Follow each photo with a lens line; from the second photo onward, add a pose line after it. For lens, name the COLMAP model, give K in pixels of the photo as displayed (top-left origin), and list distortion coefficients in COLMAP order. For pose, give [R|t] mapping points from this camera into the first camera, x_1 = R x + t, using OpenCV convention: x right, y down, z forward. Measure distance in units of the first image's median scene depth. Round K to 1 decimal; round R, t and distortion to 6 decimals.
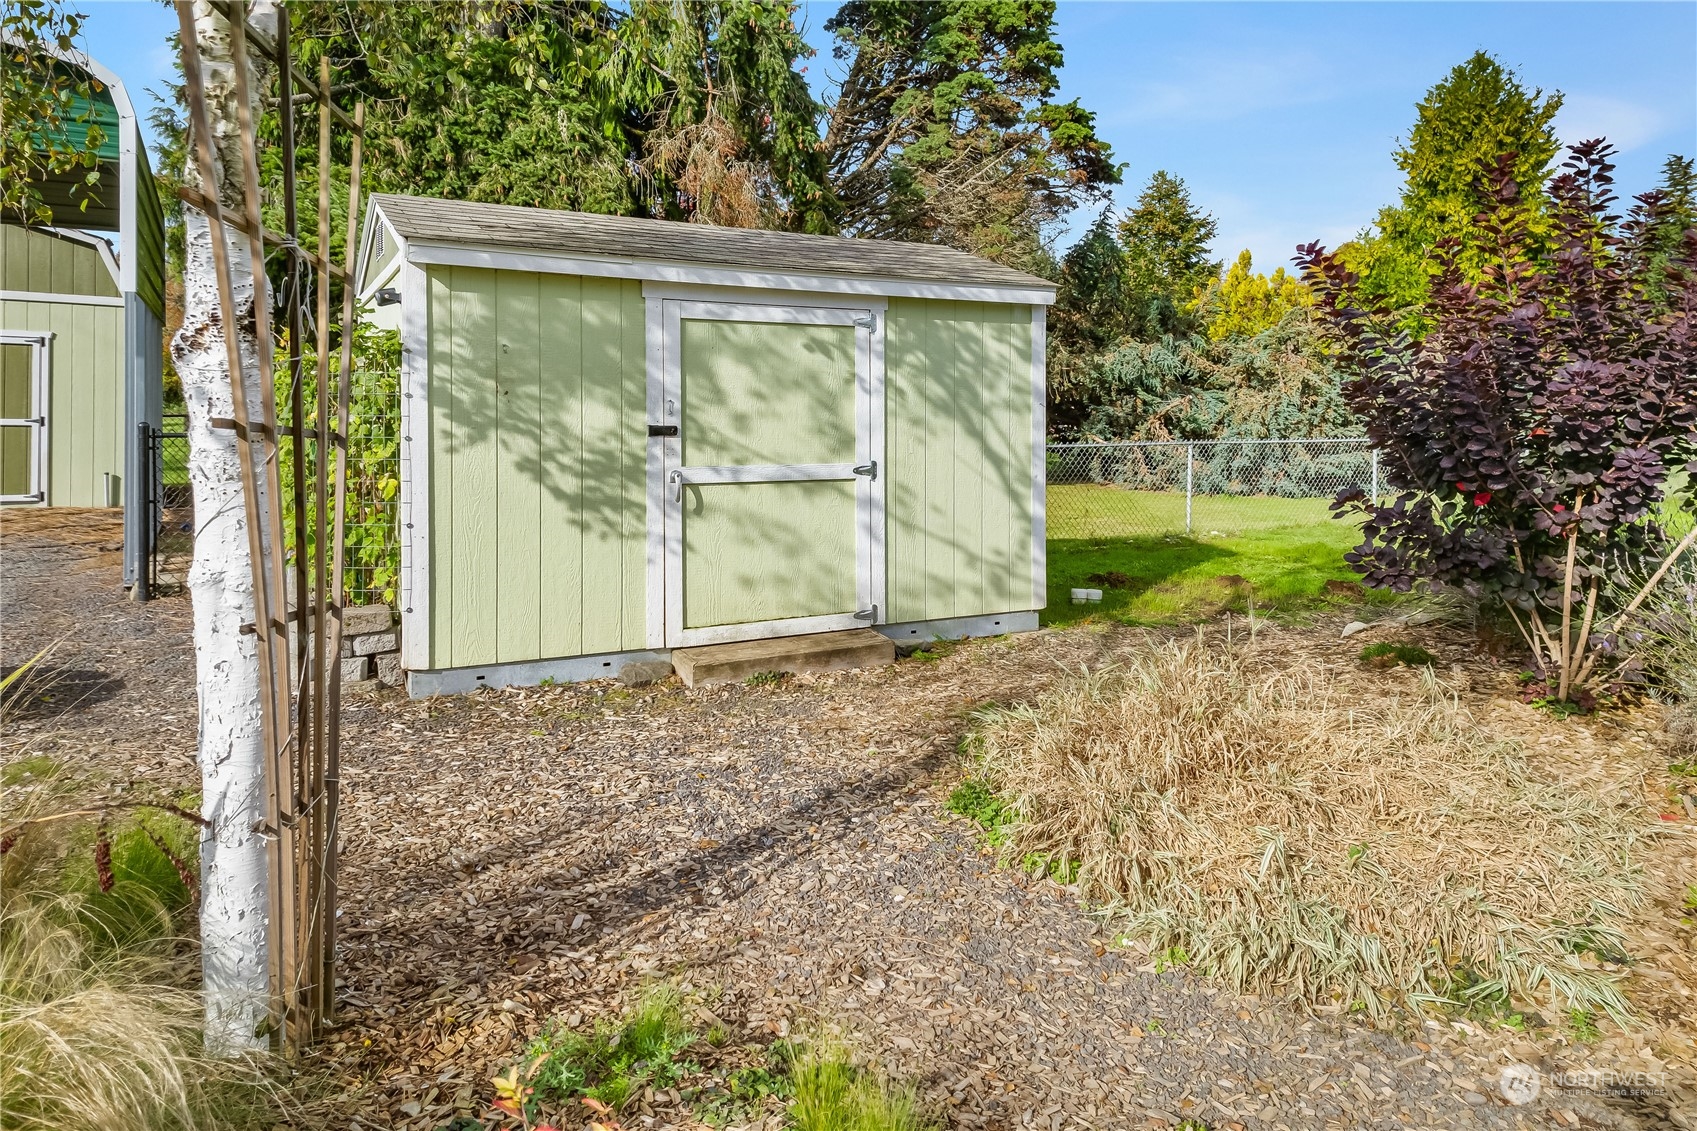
lens RADIAL K [[1052.8, 0, 847.9], [0, 1052.8, 556.3], [0, 0, 1]] dist [0.086800, -0.058222]
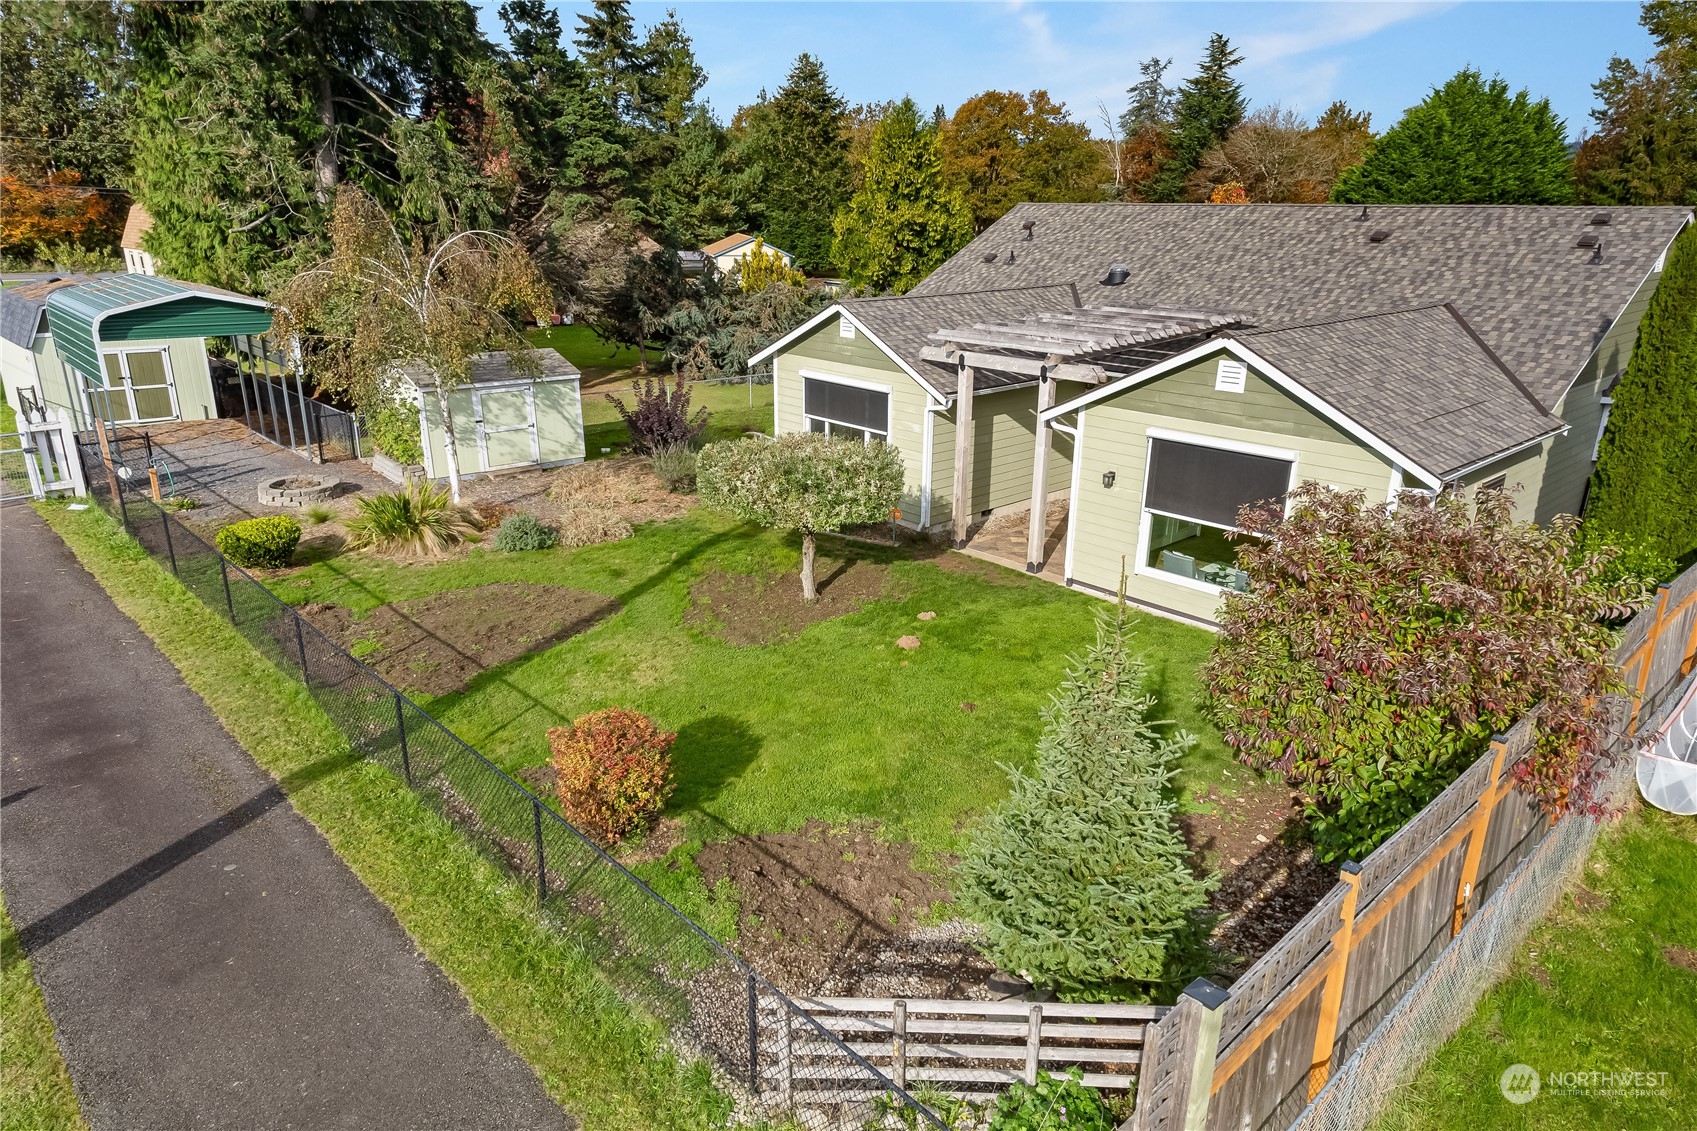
lens RADIAL K [[1052.8, 0, 856.7], [0, 1052.8, 570.9], [0, 0, 1]] dist [0.086800, -0.058222]
pose [[0.968707, -0.073575, 0.237051, 0.209001], [0.025451, 0.979465, 0.200000, -0.300006], [-0.246898, -0.187708, 0.950688, -3.097745]]
